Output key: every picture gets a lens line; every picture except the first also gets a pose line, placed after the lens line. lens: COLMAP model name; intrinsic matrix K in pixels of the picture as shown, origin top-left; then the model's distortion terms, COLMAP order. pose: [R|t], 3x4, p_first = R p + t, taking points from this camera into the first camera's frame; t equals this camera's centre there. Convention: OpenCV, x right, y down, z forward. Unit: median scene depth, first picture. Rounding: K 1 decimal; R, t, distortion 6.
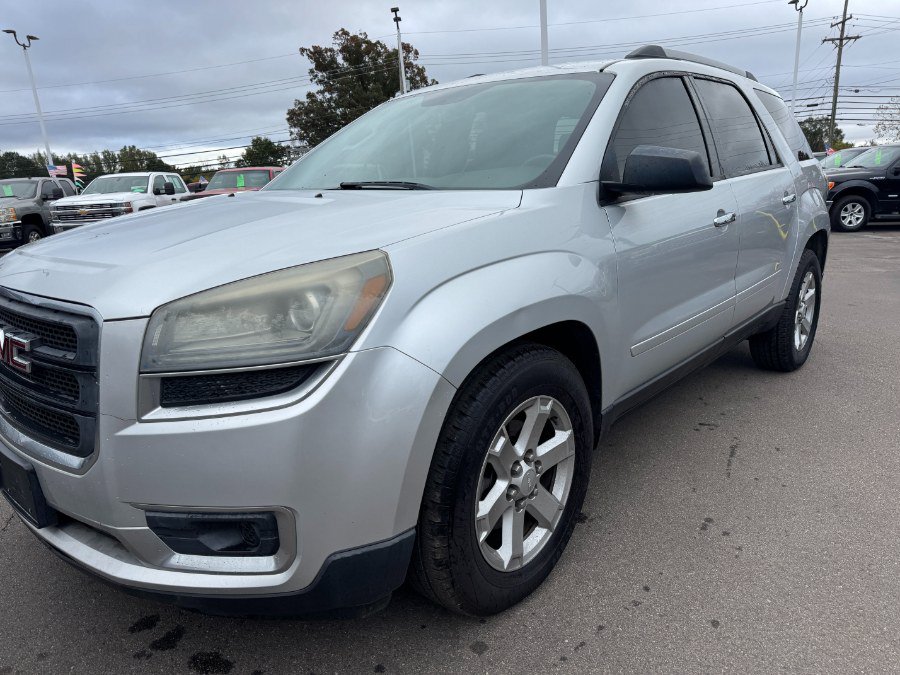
lens RADIAL K [[625.7, 0, 450.0], [0, 625.7, 337.5], [0, 0, 1]] dist [0.028210, -0.042308]
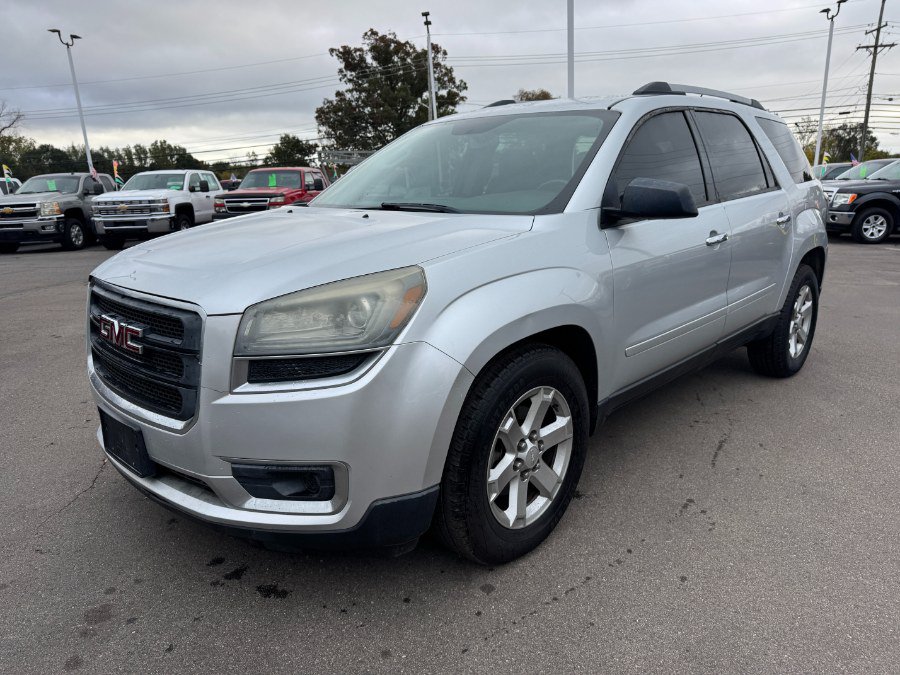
lens RADIAL K [[625.7, 0, 450.0], [0, 625.7, 337.5], [0, 0, 1]] dist [0.028210, -0.042308]
pose [[0.999065, 0.028453, -0.032563, -0.000766], [-0.028454, 0.999595, 0.000419, 0.002916], [0.032562, 0.000508, 0.999470, -0.210046]]
